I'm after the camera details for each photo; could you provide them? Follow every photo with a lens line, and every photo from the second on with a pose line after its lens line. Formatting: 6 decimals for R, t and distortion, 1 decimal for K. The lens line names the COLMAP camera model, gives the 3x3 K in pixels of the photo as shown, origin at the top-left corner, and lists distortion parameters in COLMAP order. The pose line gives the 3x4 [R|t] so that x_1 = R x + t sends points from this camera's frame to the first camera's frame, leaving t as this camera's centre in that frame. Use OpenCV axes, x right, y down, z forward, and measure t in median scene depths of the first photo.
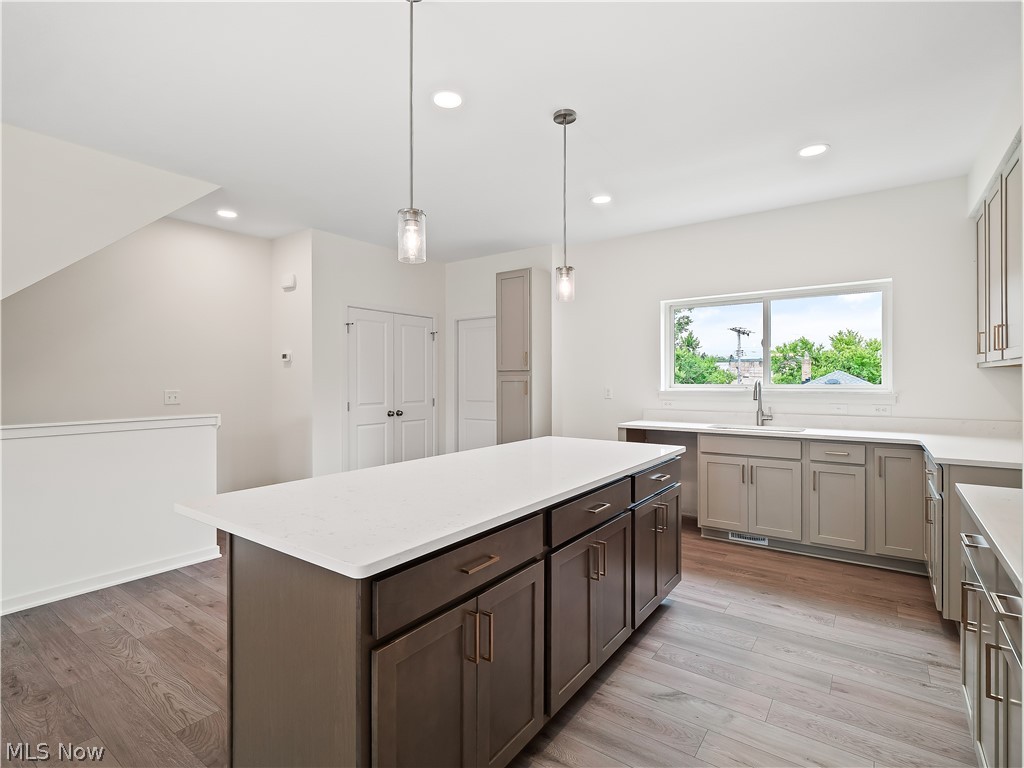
lens RADIAL K [[501.8, 0, 507.7], [0, 501.8, 379.3], [0, 0, 1]] dist [-0.001041, -0.000094]
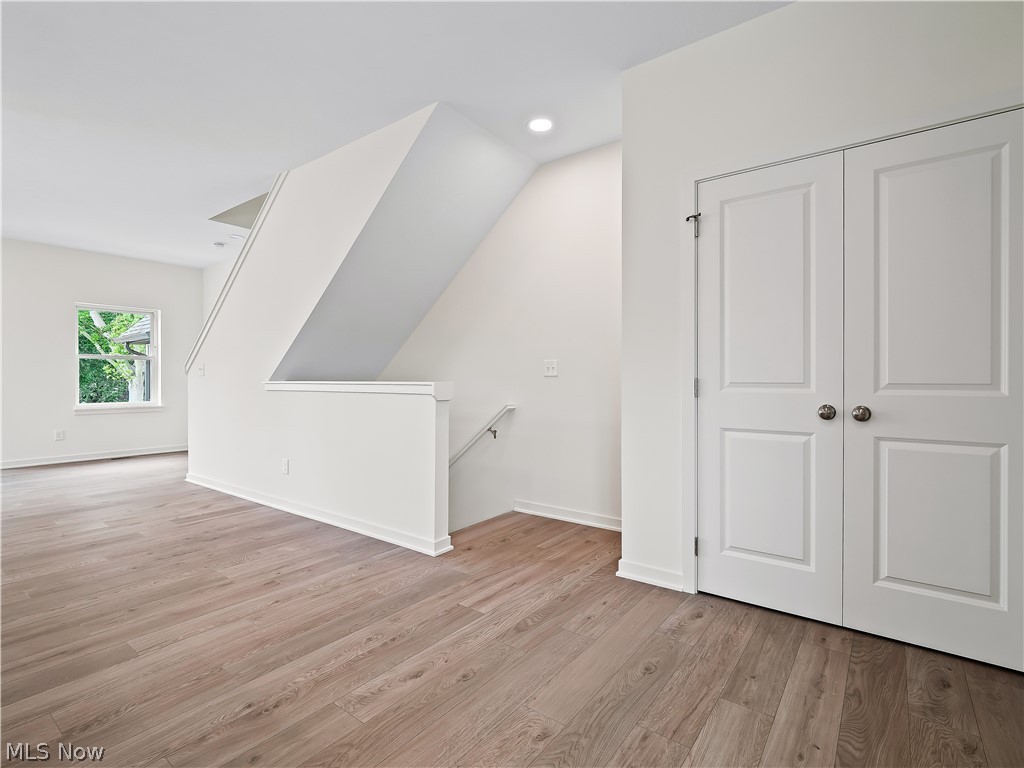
lens RADIAL K [[501.8, 0, 507.7], [0, 501.8, 379.3], [0, 0, 1]] dist [-0.001041, -0.000094]
pose [[-0.019778, 0.007717, -0.999775, 0.231150], [0.001633, 0.999969, 0.007686, 0.055965], [0.999803, -0.001480, -0.019790, 1.087131]]
